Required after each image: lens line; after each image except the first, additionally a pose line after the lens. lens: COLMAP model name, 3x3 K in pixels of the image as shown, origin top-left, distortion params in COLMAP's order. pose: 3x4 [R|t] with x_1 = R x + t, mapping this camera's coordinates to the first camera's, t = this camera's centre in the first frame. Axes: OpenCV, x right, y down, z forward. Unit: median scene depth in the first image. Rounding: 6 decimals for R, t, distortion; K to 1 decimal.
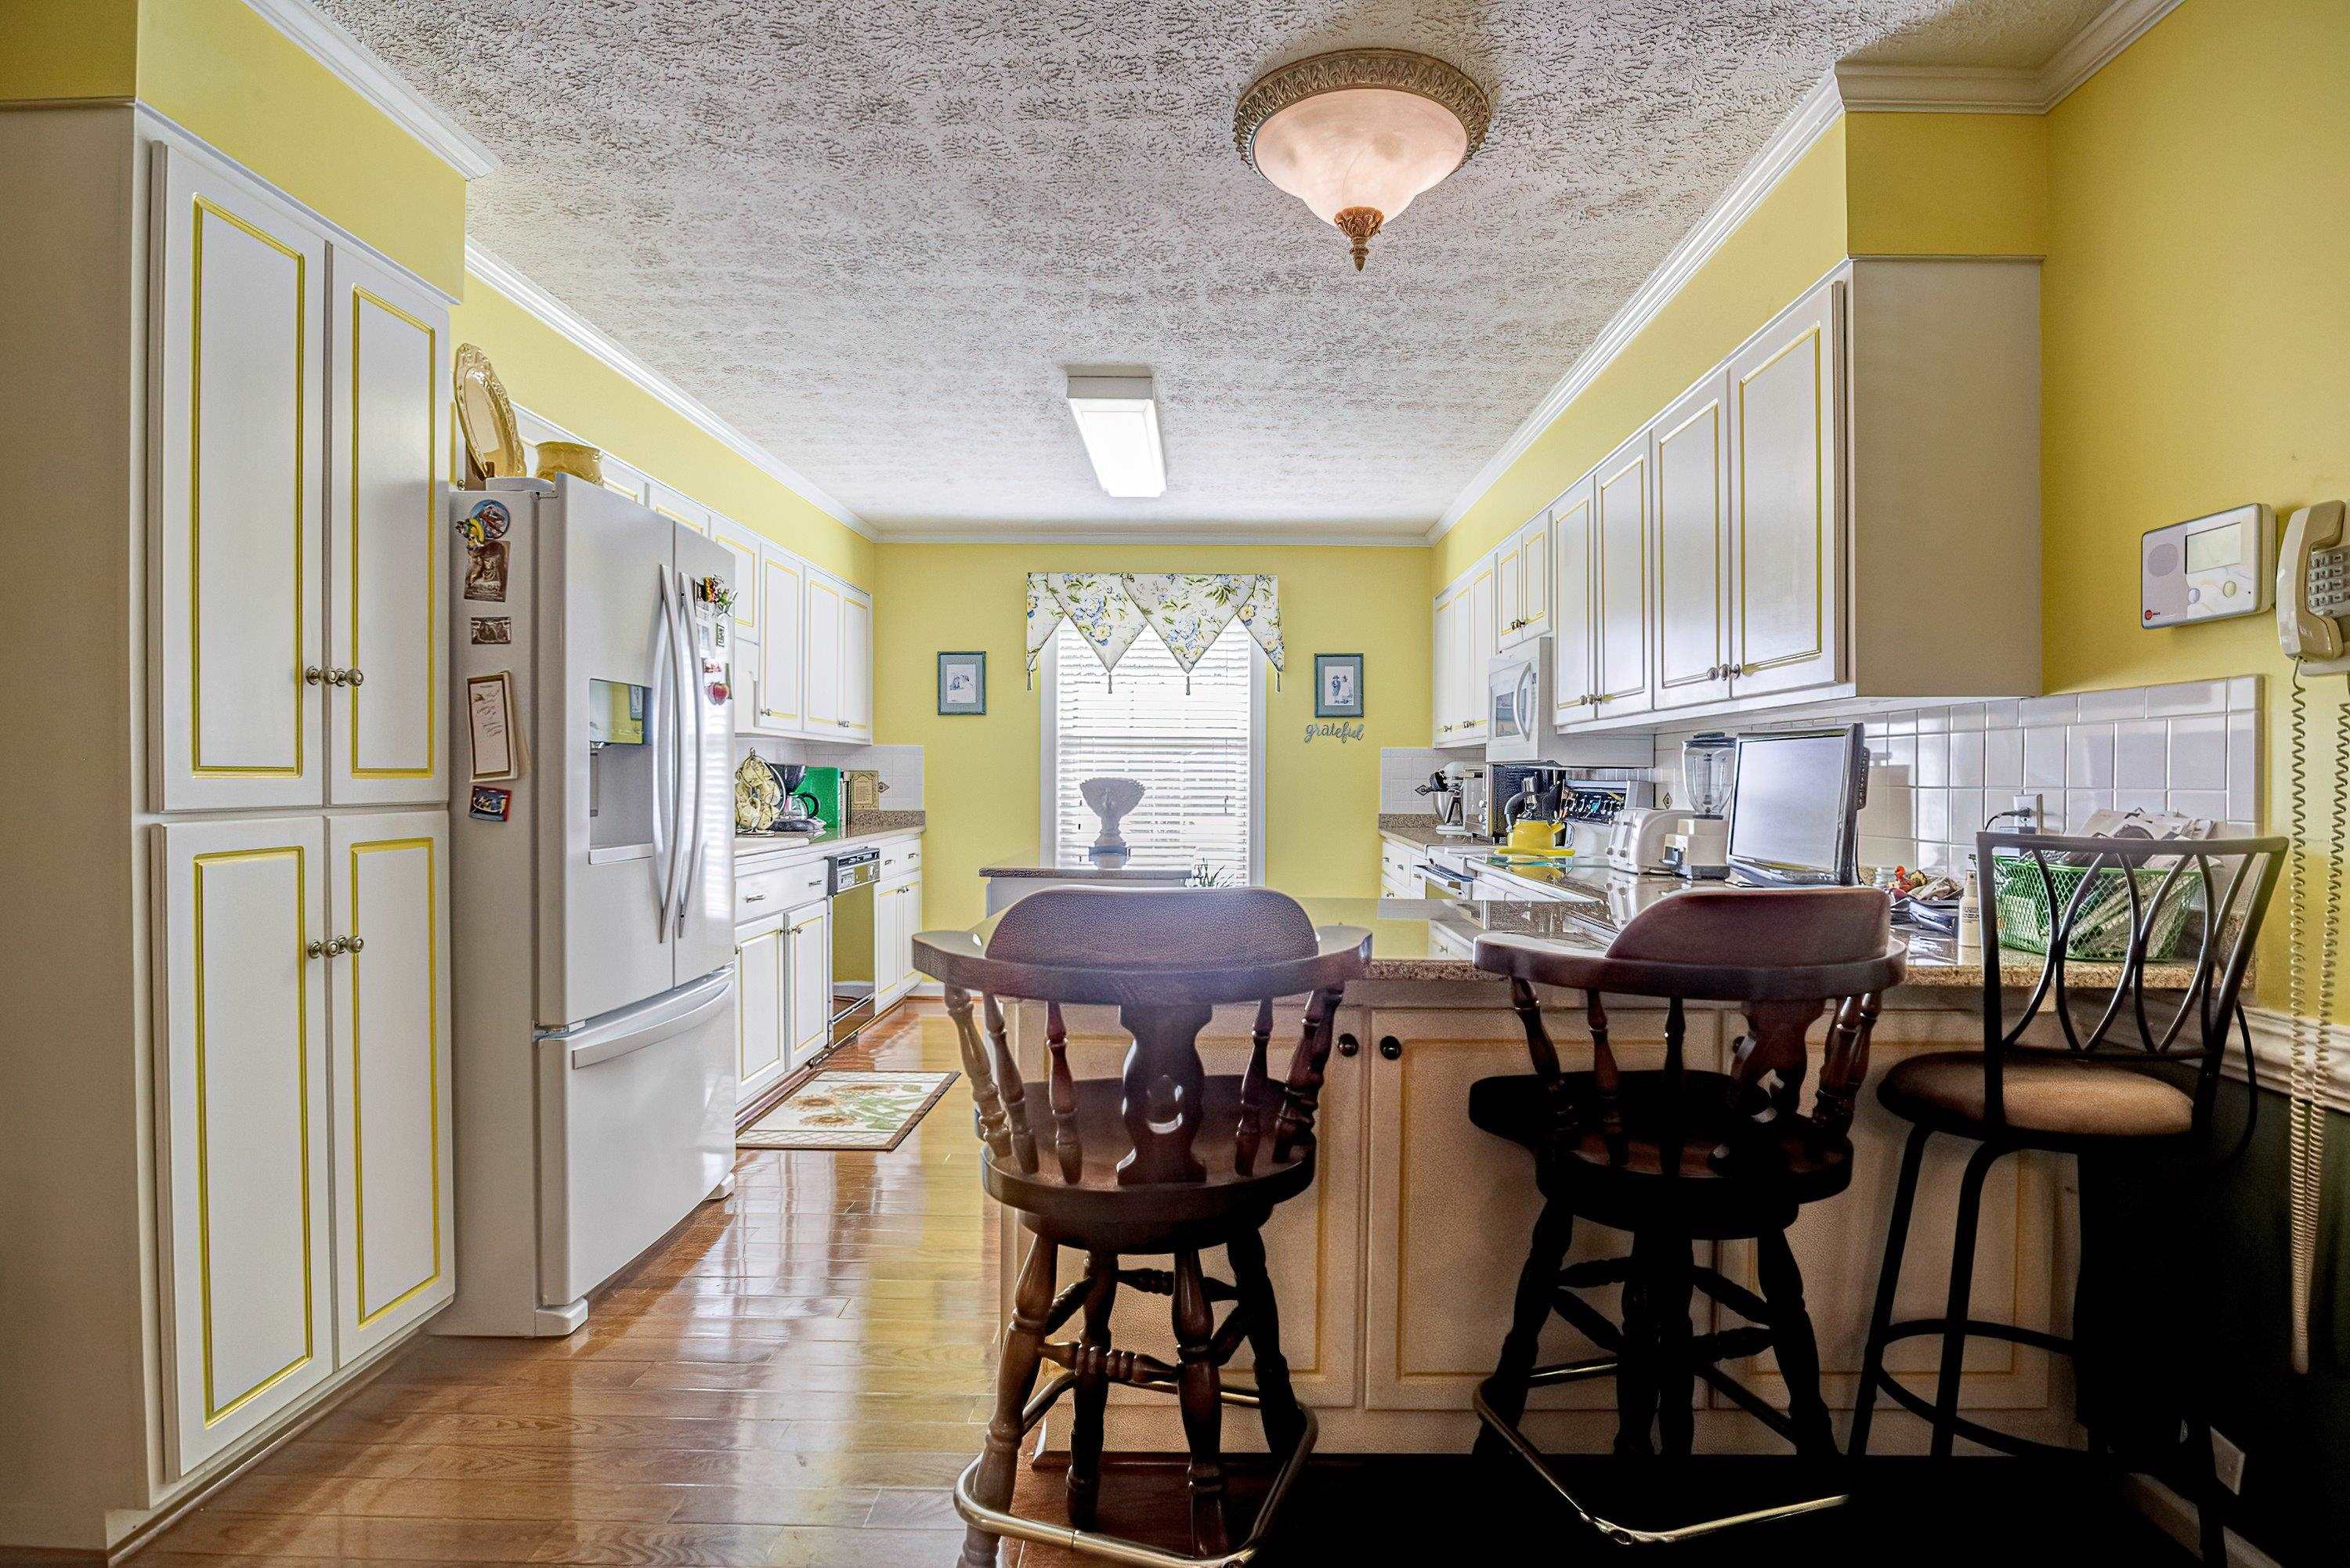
lens RADIAL K [[1197.5, 0, 1170.1], [0, 1197.5, 783.8], [0, 0, 1]] dist [-0.043720, 0.010338]
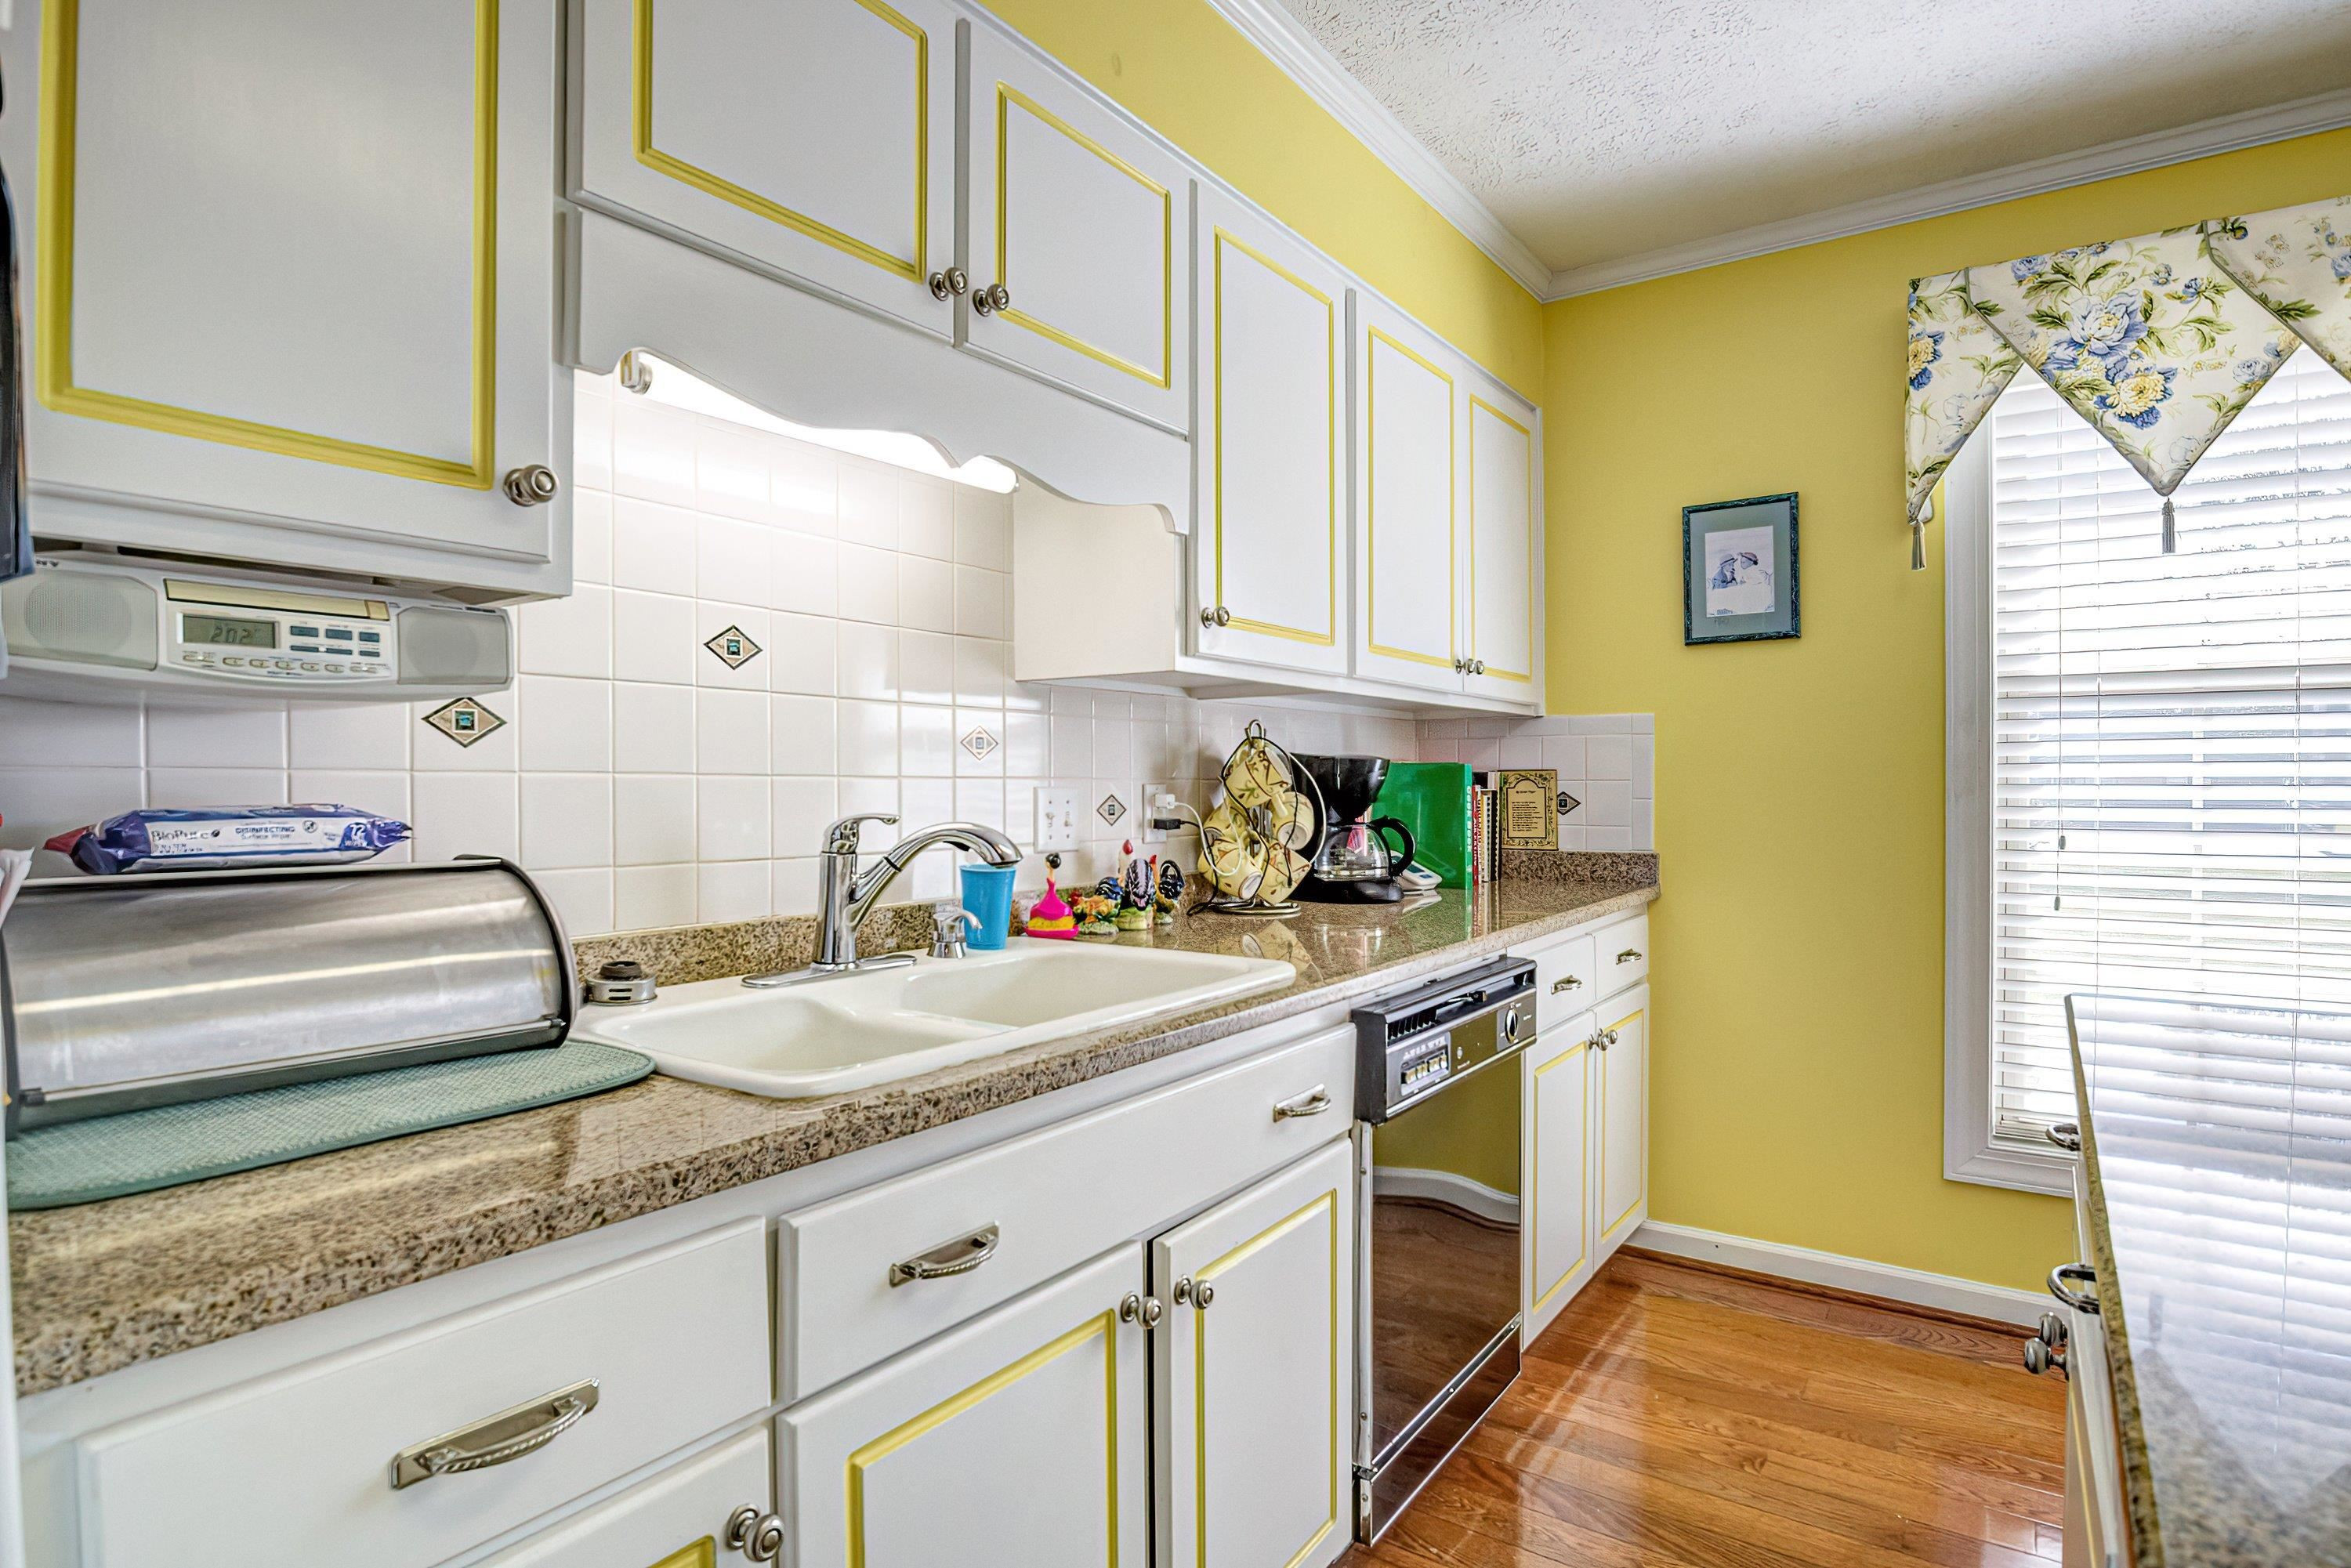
lens RADIAL K [[1198.0, 0, 1213.0], [0, 1198.0, 797.9], [0, 0, 1]] dist [-0.043720, 0.010338]
pose [[0.842554, -0.001327, -0.538610, -0.104766], [0.005704, 0.999963, 0.006458, -0.003394], [0.538582, -0.008513, 0.842530, 0.534722]]
